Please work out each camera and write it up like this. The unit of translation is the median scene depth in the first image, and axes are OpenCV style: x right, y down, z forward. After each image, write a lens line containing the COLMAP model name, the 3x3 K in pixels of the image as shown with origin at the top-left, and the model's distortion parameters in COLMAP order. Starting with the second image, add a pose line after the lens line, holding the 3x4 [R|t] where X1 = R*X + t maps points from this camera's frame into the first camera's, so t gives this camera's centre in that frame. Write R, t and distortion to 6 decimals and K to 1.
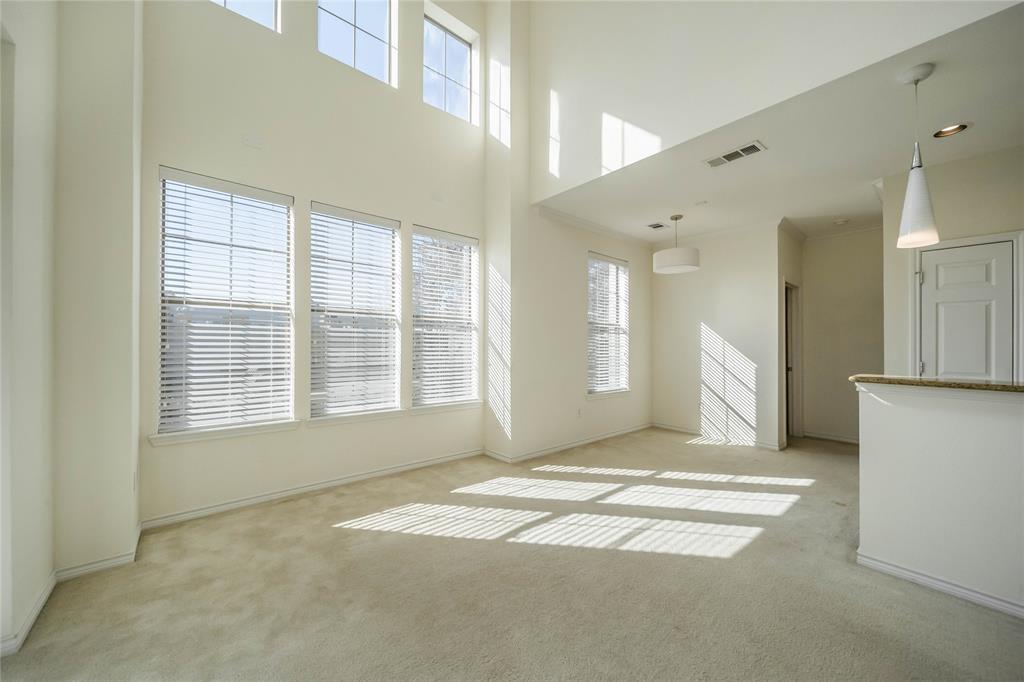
lens RADIAL K [[367.1, 0, 512.0], [0, 367.1, 341.0], [0, 0, 1]] dist [-0.000073, -0.000012]
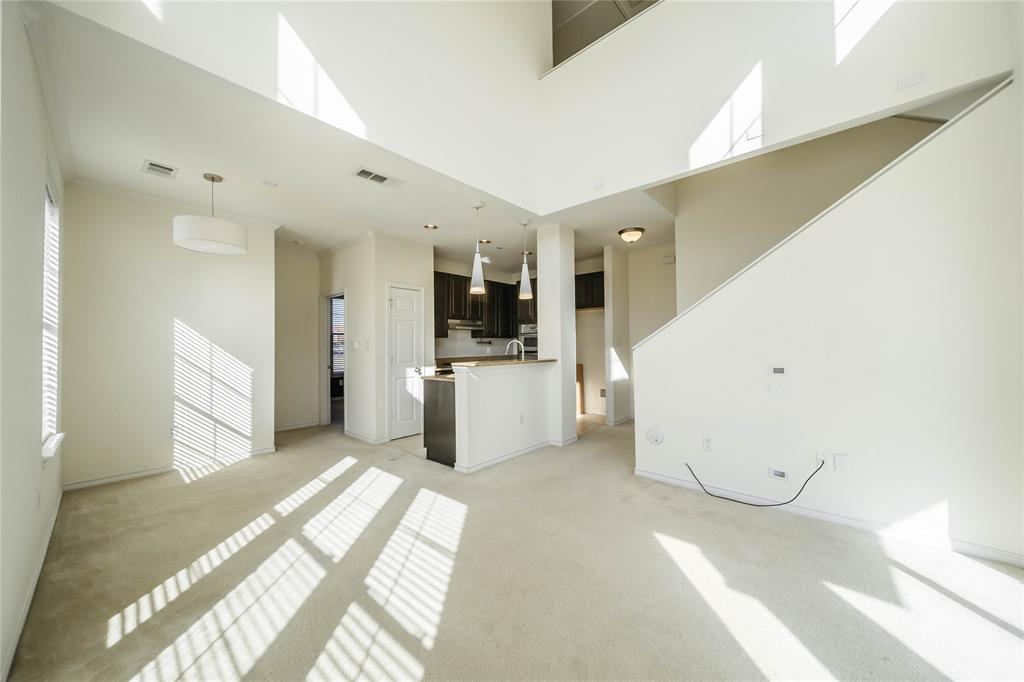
lens RADIAL K [[361.8, 0, 510.8], [0, 361.8, 335.4], [0, 0, 1]] dist [-0.001210, -0.000250]
pose [[-0.144956, 0.024689, 0.989130, -0.513157], [0.002325, 0.999694, -0.024612, 0.006099], [-0.989435, -0.001268, -0.144969, 0.718420]]
